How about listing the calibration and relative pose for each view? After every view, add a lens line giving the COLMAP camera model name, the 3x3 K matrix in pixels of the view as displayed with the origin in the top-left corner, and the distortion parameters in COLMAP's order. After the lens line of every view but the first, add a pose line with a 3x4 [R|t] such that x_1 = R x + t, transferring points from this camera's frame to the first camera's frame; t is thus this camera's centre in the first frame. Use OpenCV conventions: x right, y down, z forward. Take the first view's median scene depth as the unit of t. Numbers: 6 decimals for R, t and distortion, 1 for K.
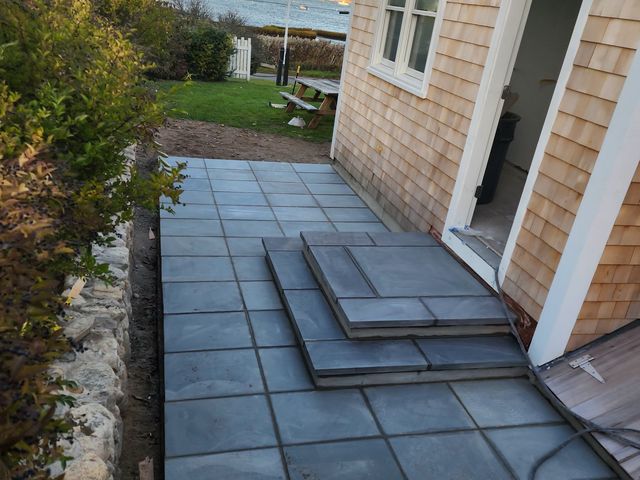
lens RADIAL K [[542.7, 0, 320.0], [0, 542.7, 240.0], [0, 0, 1]] dist [0.088846, -0.002427]
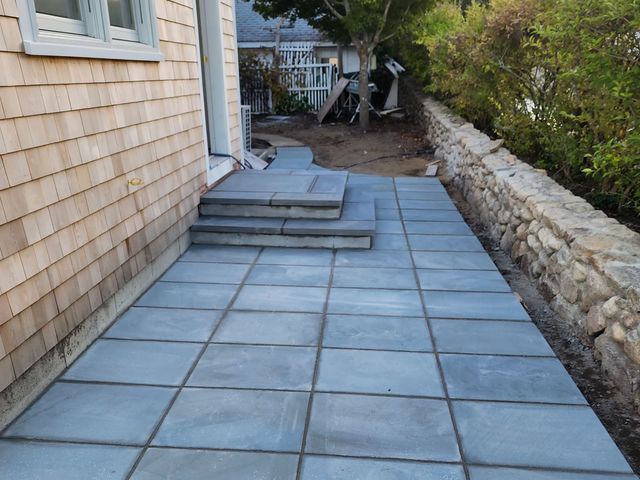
lens RADIAL K [[542.7, 0, 320.0], [0, 542.7, 240.0], [0, 0, 1]] dist [0.088846, -0.002427]
pose [[-0.930393, -0.227713, 0.287255, -0.307112], [0.028954, 0.735543, 0.676859, -0.653343], [-0.365418, 0.638062, -0.677751, 1.805845]]
